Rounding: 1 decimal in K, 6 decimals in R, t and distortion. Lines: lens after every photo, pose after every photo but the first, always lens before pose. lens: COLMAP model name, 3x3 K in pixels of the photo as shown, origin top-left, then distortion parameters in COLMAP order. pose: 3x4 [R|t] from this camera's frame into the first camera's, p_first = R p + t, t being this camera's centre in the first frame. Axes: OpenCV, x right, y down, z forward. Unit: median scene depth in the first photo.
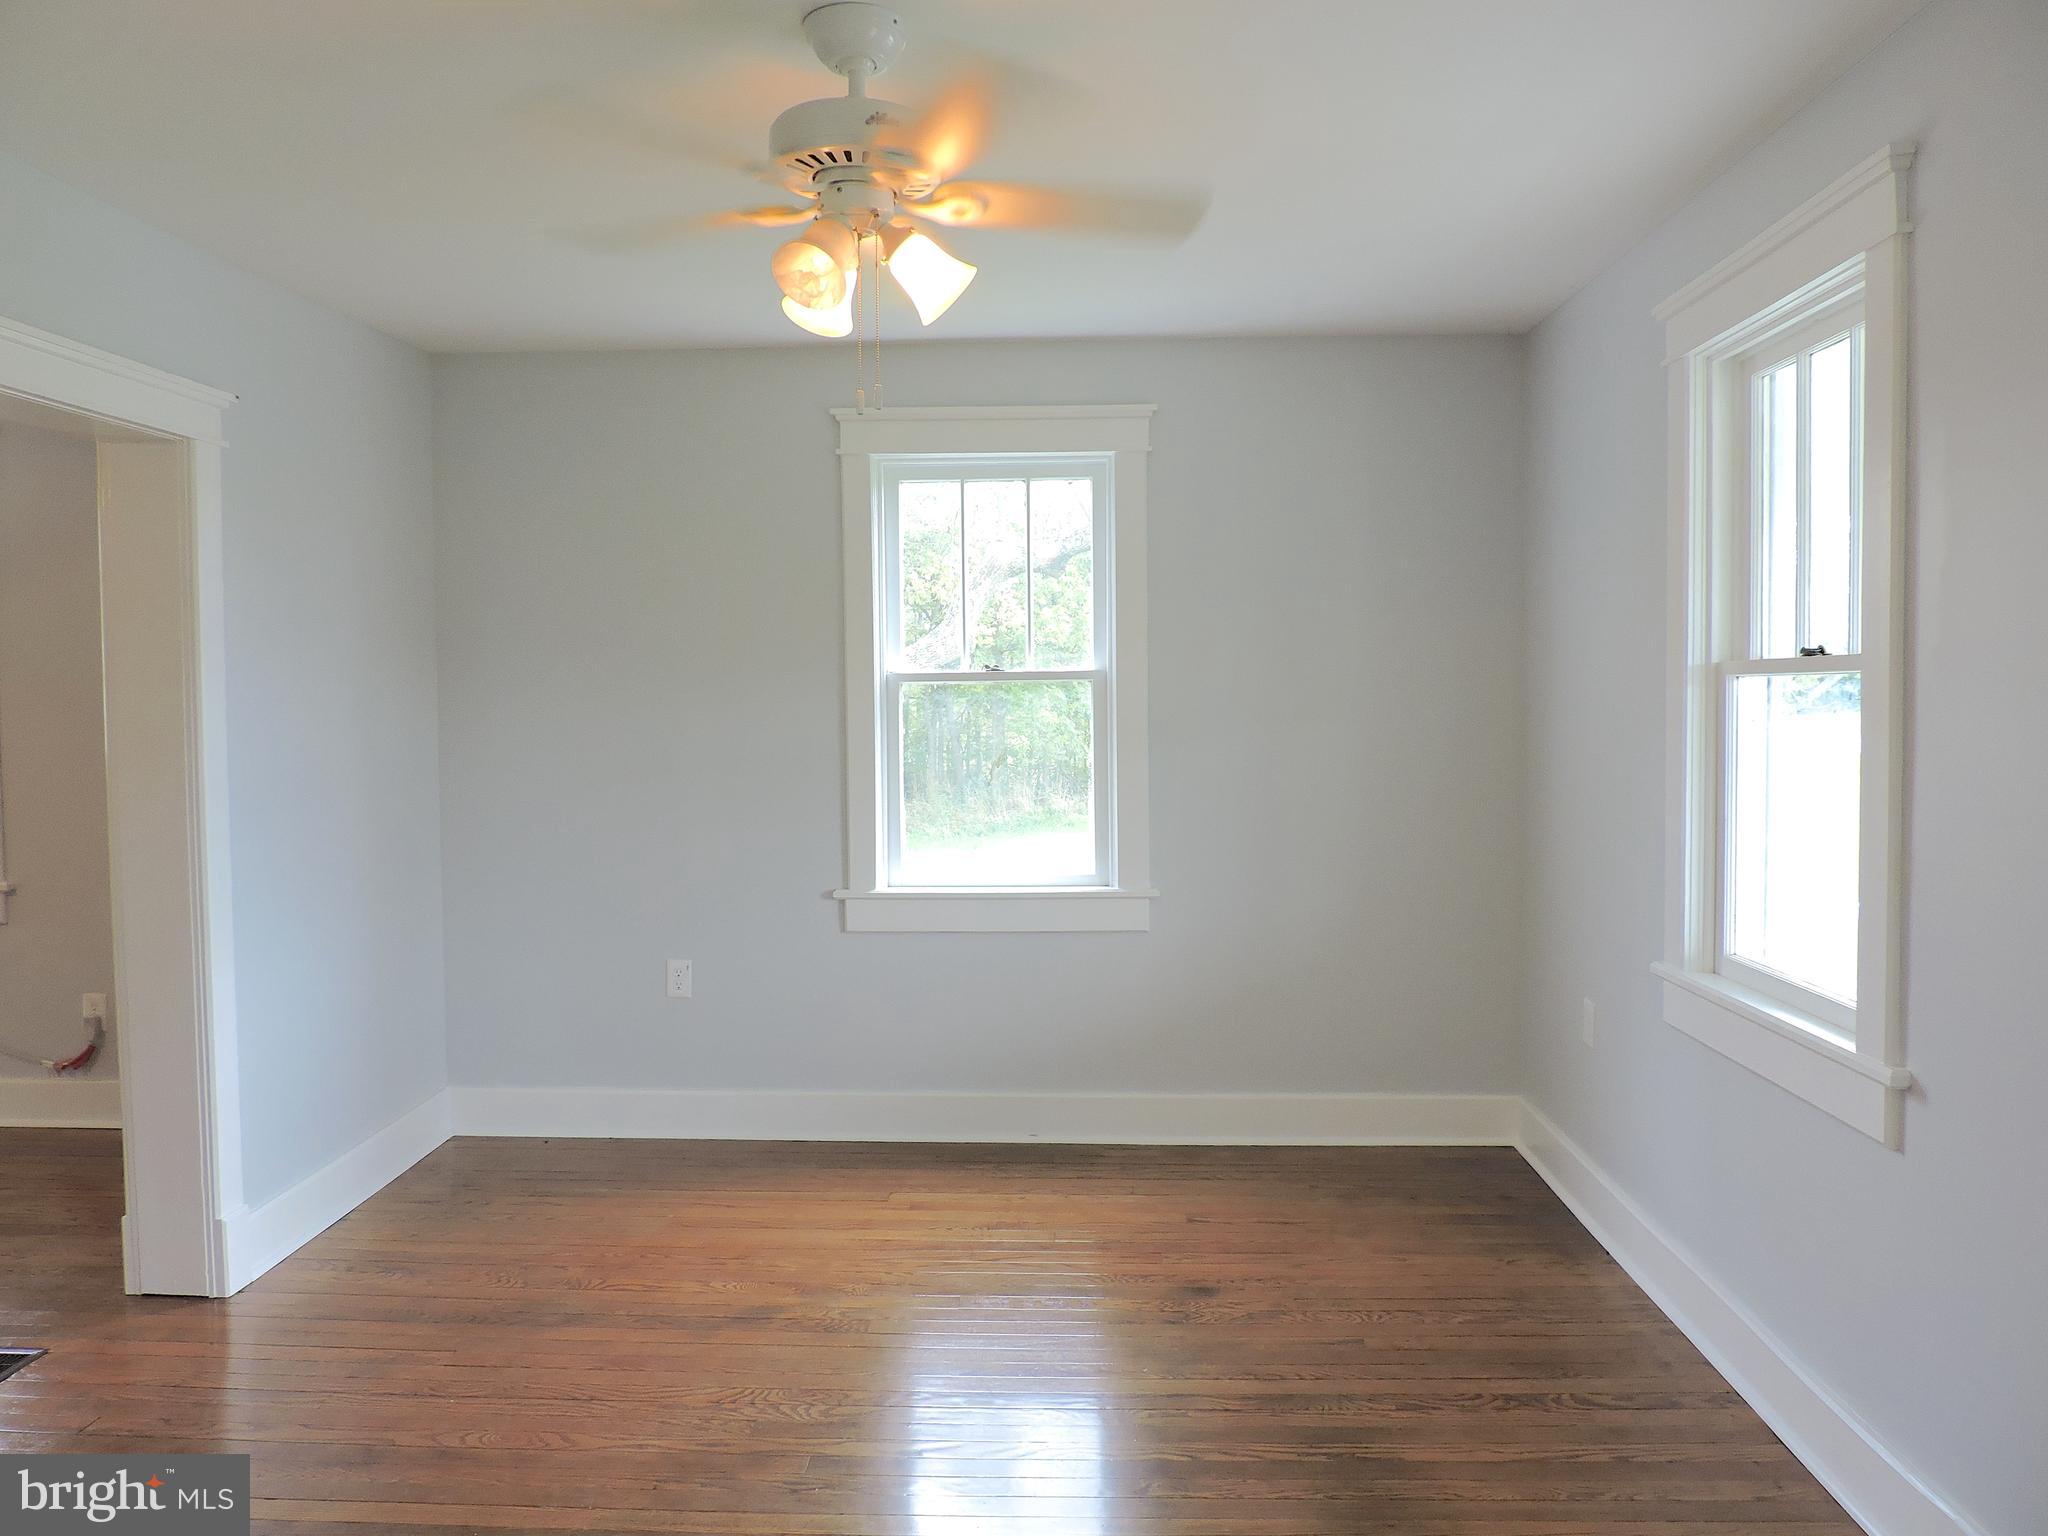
lens RADIAL K [[1462.3, 0, 1025.6], [0, 1462.3, 776.6], [0, 0, 1]] dist [-0.011756, -0.001050]
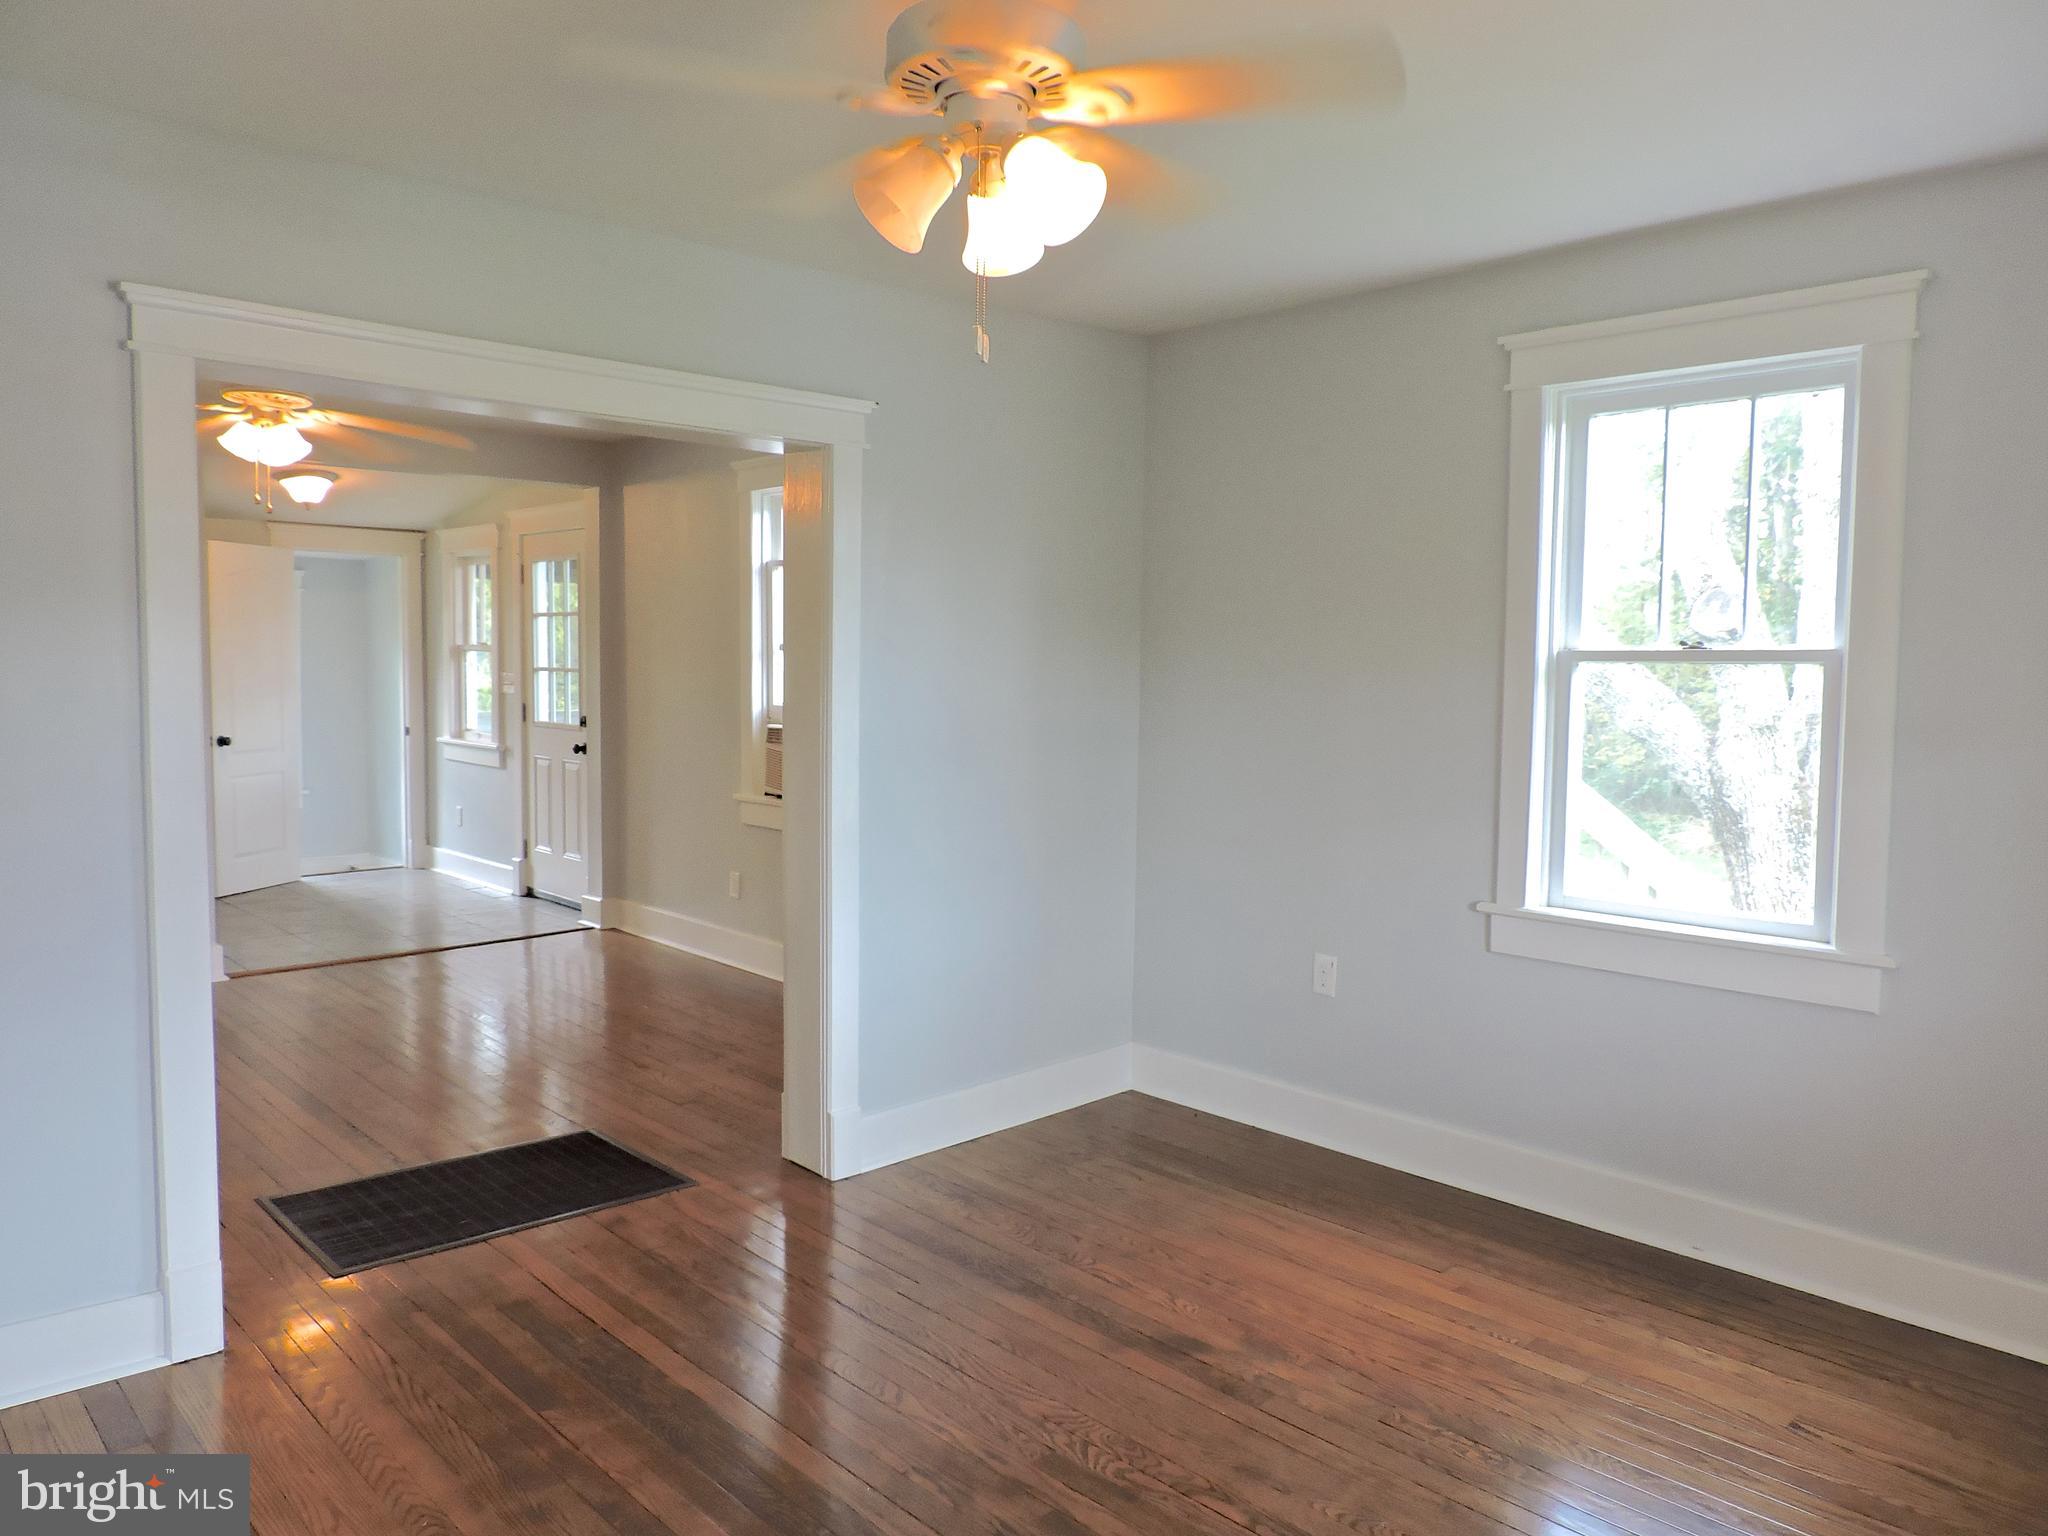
lens RADIAL K [[1462.3, 0, 992.3], [0, 1462.3, 765.4], [0, 0, 1]] dist [-0.011756, -0.001050]
pose [[0.720032, 0.063475, -0.691032, 0.261219], [-0.053341, 0.997924, 0.036085, -0.018767], [0.691888, 0.010878, 0.721923, 0.187860]]
